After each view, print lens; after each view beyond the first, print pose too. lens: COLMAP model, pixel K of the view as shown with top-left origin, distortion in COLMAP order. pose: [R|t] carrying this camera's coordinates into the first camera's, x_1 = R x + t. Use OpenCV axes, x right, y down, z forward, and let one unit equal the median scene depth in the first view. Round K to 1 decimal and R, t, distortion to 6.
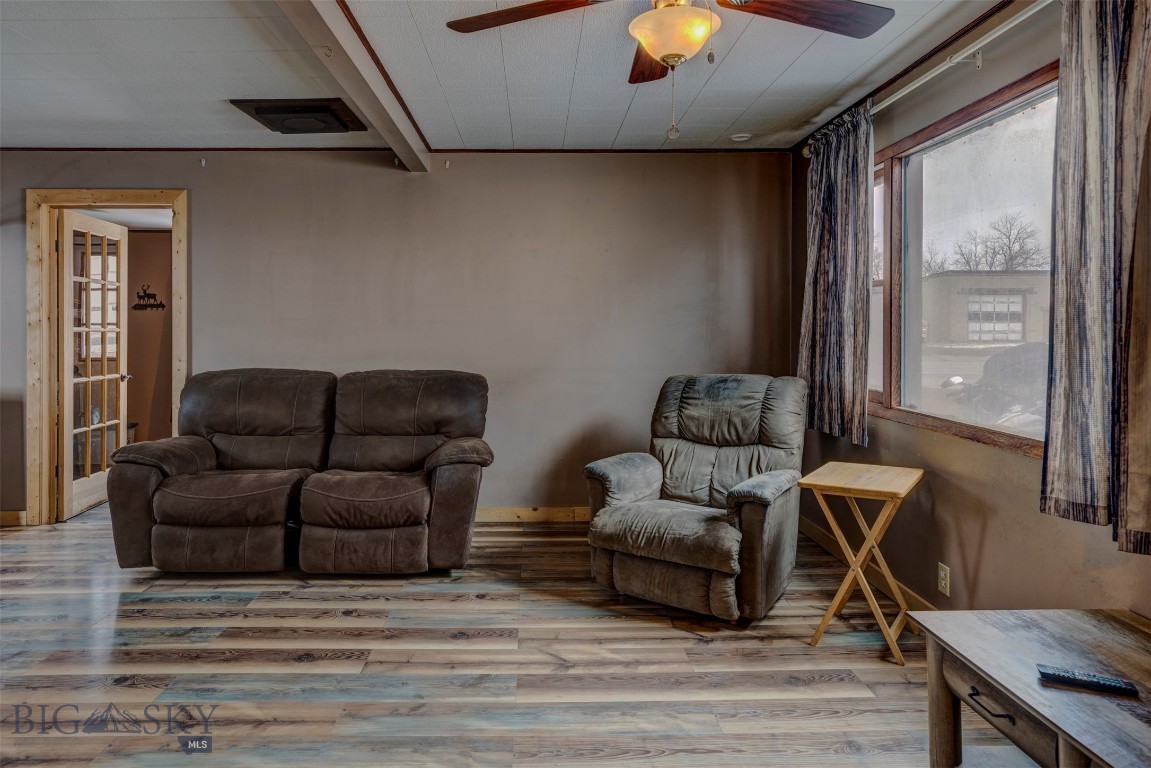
lens RADIAL K [[689.5, 0, 573.4], [0, 689.5, 328.3], [0, 0, 1]] dist [0.001860, 0.000514]
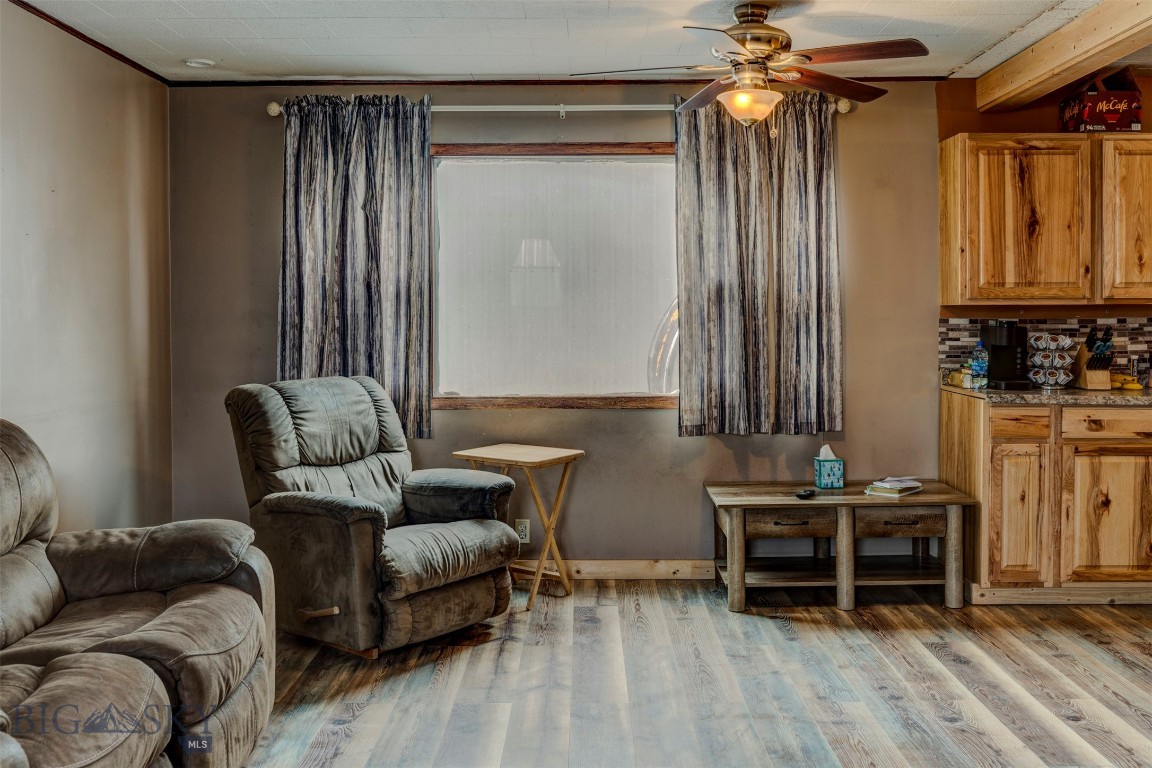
lens RADIAL K [[1057.2, 0, 576.2], [0, 1057.2, 330.7], [0, 0, 1]] dist [0.003351, 0.000956]
pose [[0.066463, -0.009697, 0.997742, -1.242026], [0.006636, 0.999935, 0.009276, 0.001190], [-0.997767, 0.006005, 0.066523, 0.765111]]
